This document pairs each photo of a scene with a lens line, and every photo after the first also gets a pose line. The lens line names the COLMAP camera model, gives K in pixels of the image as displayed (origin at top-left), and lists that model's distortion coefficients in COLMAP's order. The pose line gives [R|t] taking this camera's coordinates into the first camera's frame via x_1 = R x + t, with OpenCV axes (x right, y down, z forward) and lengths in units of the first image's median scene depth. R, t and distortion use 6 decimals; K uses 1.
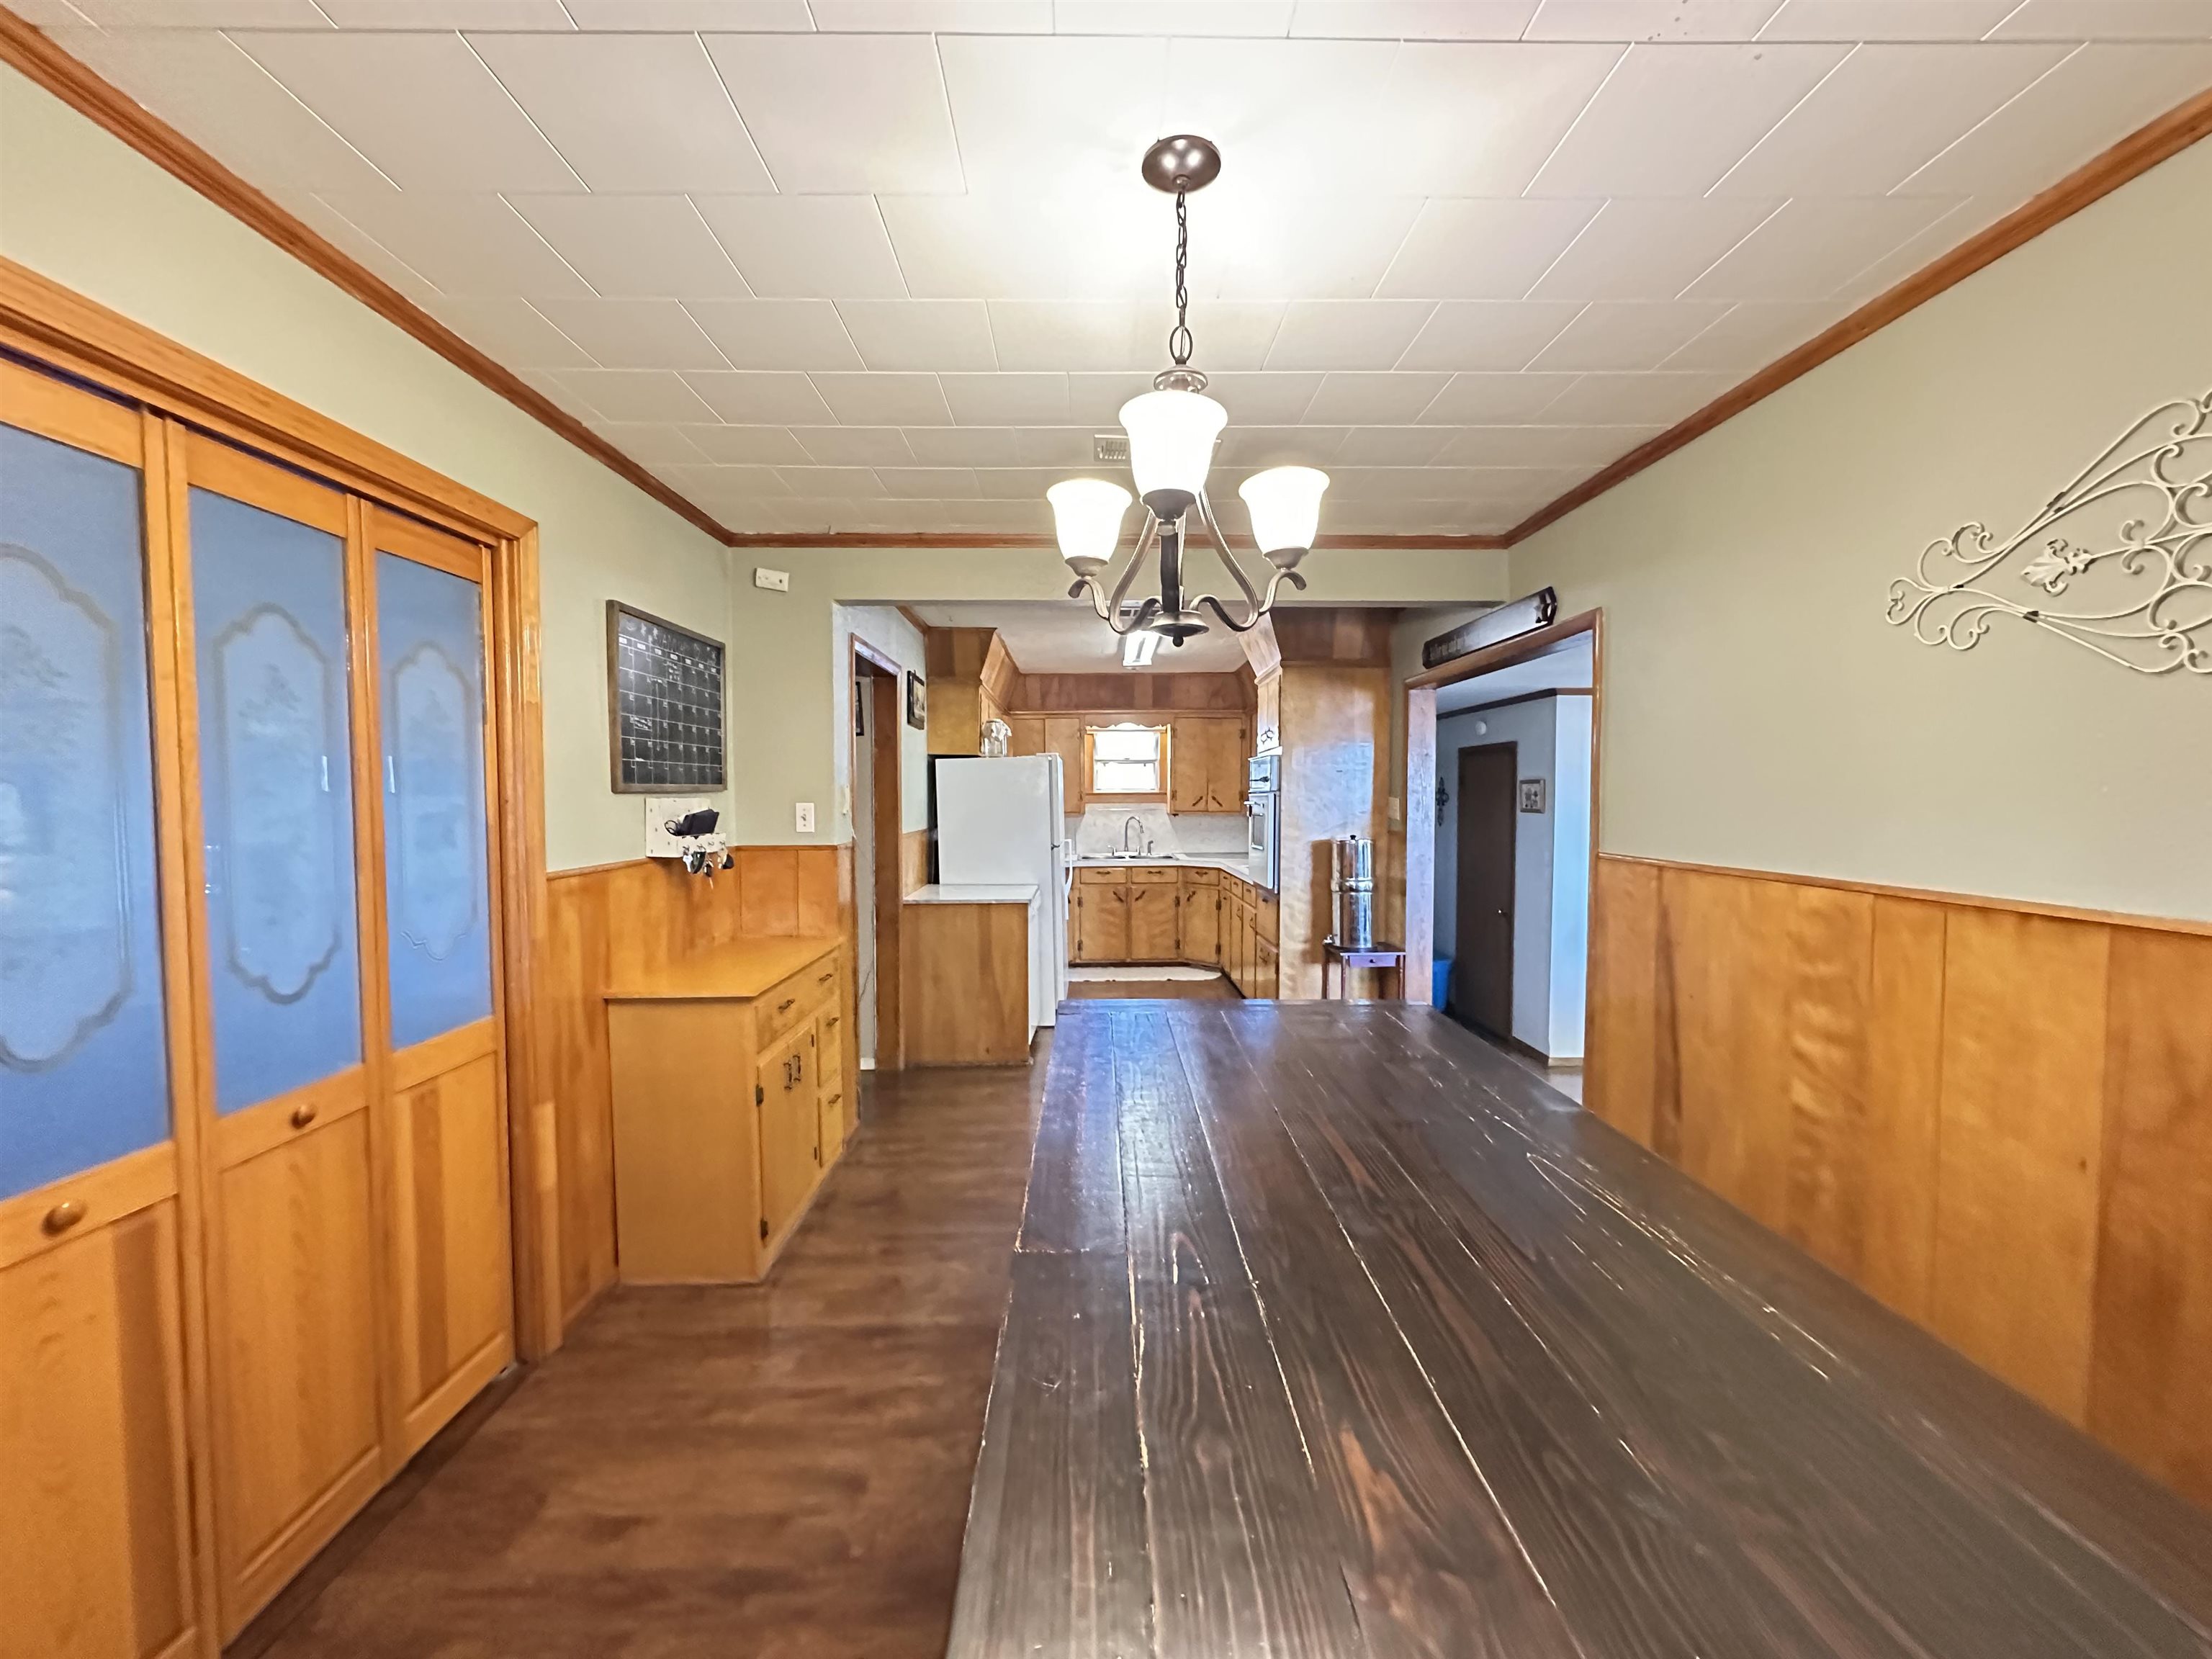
lens RADIAL K [[877.7, 0, 1106.2], [0, 877.7, 838.1], [0, 0, 1]] dist [-0.000636, 0.000070]
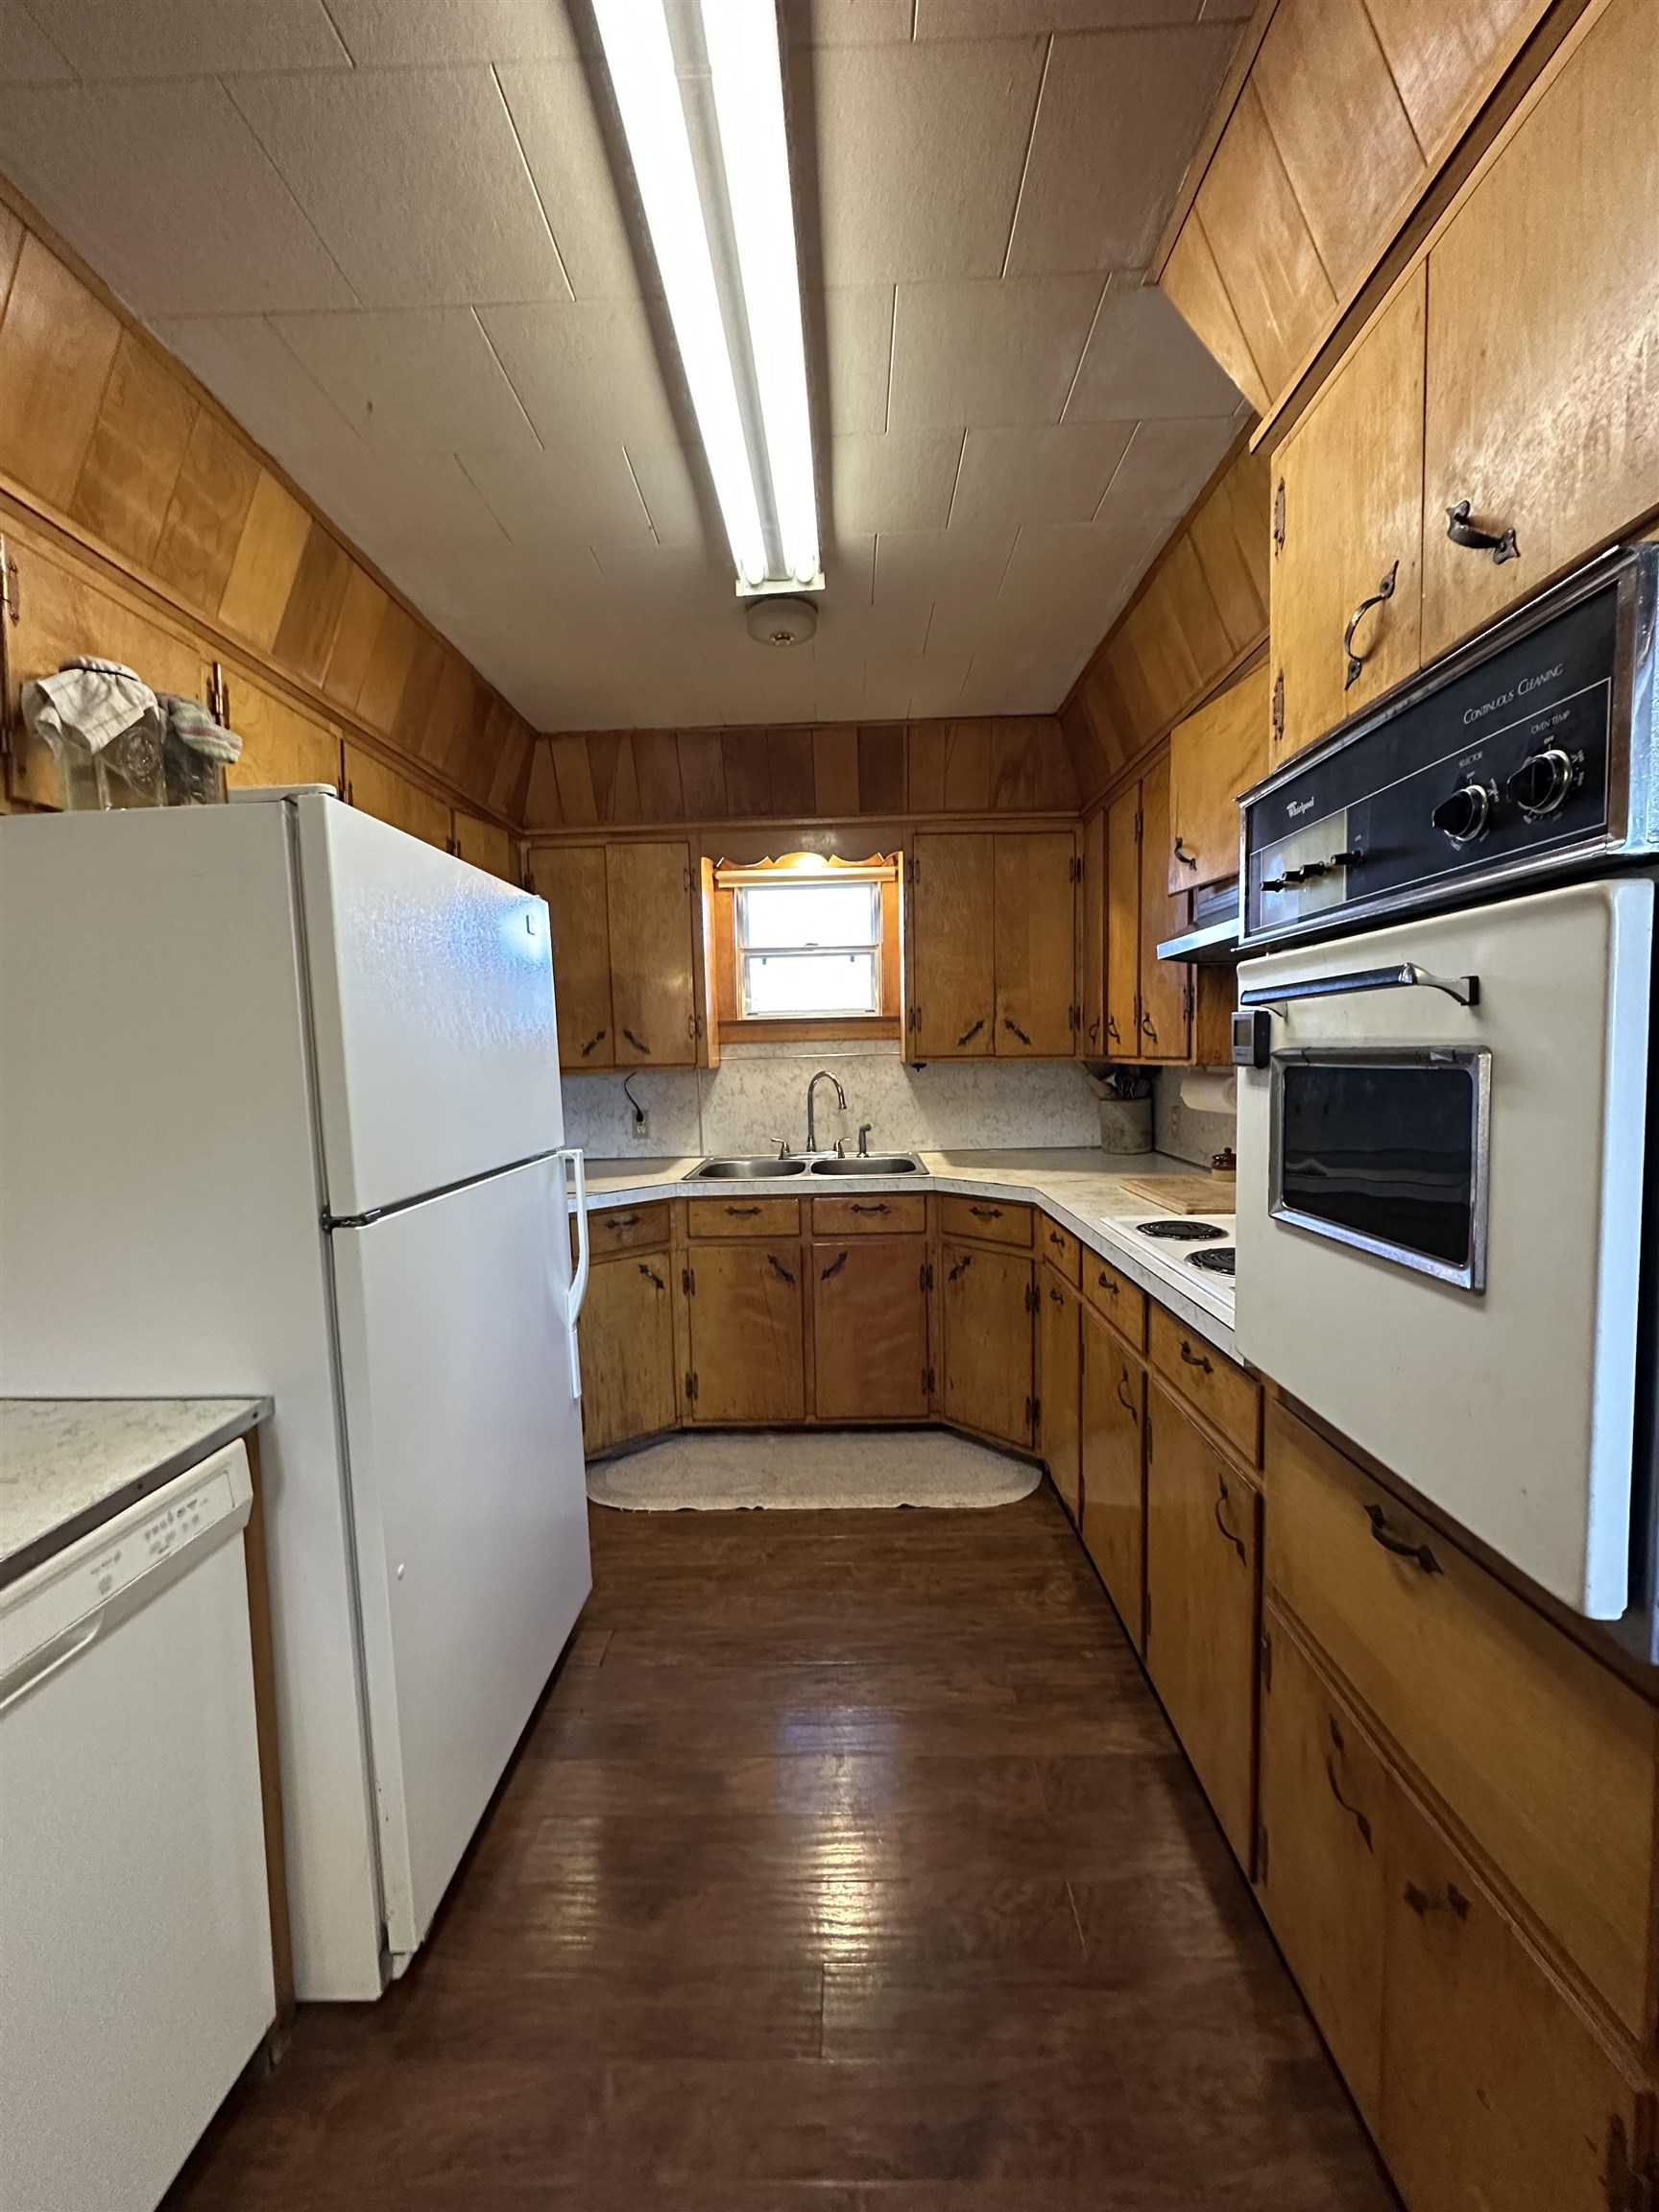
lens RADIAL K [[877.7, 0, 830.3], [0, 877.7, 1106.9], [0, 0, 1]] dist [-0.000636, 0.000070]
pose [[0.999065, -0.017810, -0.039391, 0.053226], [0.018634, 0.999613, 0.020634, -0.016540], [0.039009, -0.021348, 0.999011, 0.579237]]
